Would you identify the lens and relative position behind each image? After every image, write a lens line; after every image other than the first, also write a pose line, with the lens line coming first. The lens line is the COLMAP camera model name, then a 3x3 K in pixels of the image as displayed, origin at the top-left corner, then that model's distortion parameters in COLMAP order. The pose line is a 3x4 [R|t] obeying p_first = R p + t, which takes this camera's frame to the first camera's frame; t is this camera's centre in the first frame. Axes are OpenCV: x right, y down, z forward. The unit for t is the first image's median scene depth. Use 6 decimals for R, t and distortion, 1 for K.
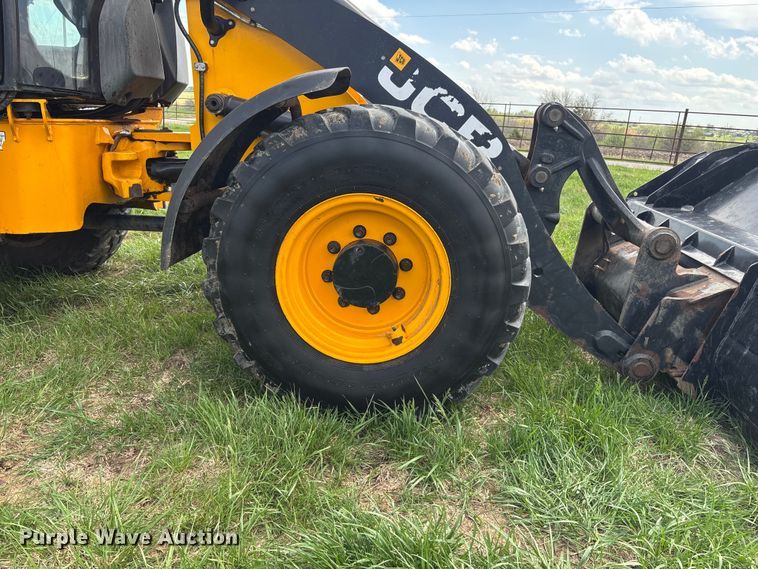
lens RADIAL K [[525.2, 0, 362.8], [0, 525.2, 275.2], [0, 0, 1]] dist [0.082747, -0.105763]
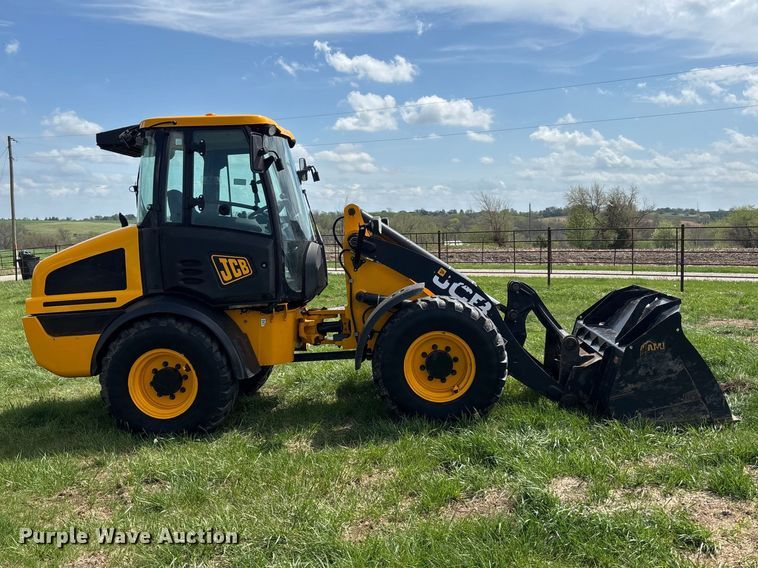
lens RADIAL K [[728.2, 0, 379.0], [0, 728.2, 284.0], [0, 0, 1]] dist [0.158350, -0.481070]
pose [[0.995639, -0.086420, 0.035150, -0.314393], [0.091832, 0.974265, -0.205852, 0.267225], [-0.016455, 0.208182, 0.977952, -2.061375]]
